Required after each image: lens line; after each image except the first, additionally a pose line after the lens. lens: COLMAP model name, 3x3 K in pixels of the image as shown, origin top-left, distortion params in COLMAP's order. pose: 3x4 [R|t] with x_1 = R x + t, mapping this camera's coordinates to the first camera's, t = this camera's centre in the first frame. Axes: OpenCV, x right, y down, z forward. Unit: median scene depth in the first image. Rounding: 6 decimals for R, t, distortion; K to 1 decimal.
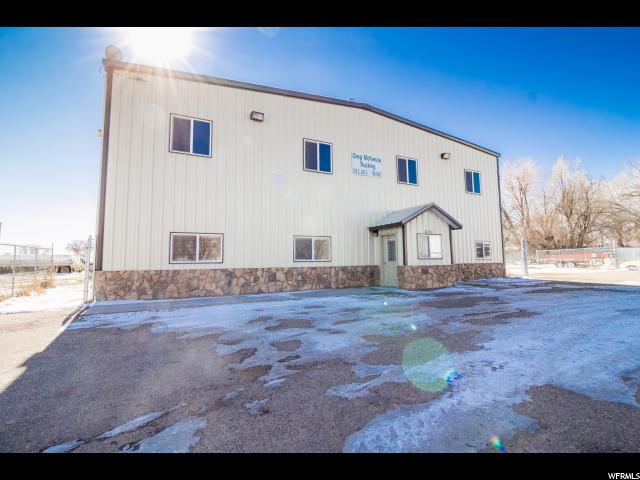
lens RADIAL K [[294.2, 0, 320.5], [0, 294.2, 227.4], [0, 0, 1]] dist [0.002461, -0.000943]
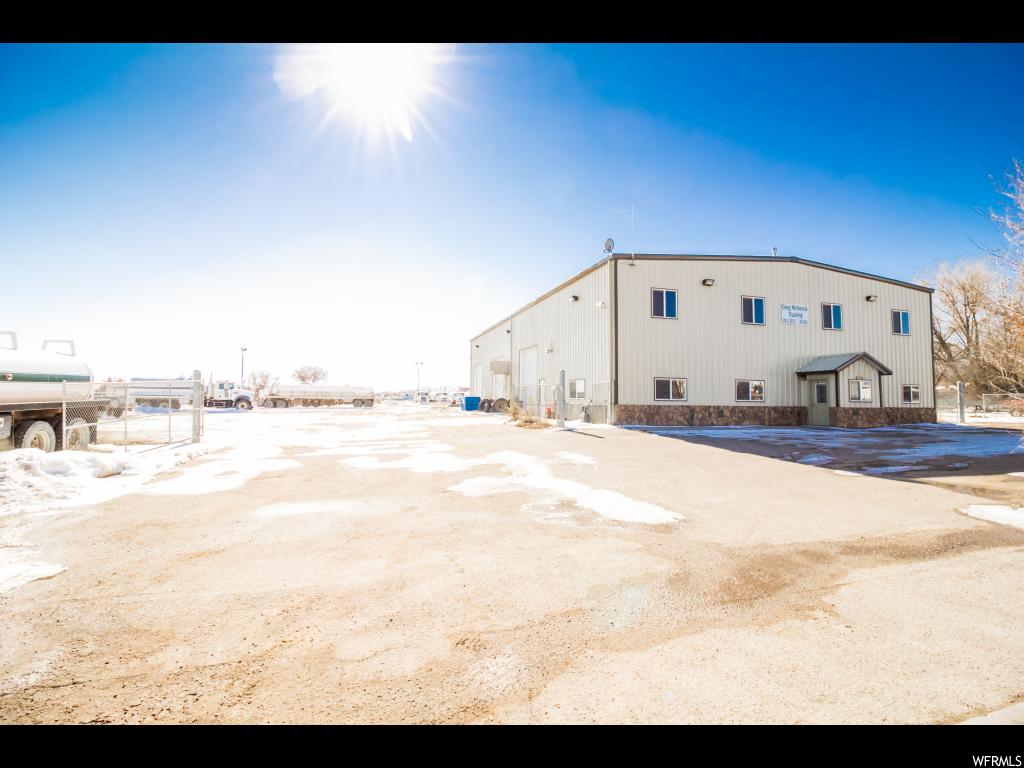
lens RADIAL K [[470.6, 0, 512.7], [0, 470.6, 363.8], [0, 0, 1]] dist [0.002461, -0.000943]
pose [[0.984599, 0.010847, -0.174491, -0.600559], [-0.004083, 0.999228, 0.039080, -0.099687], [0.174781, -0.037766, 0.983883, -0.964157]]
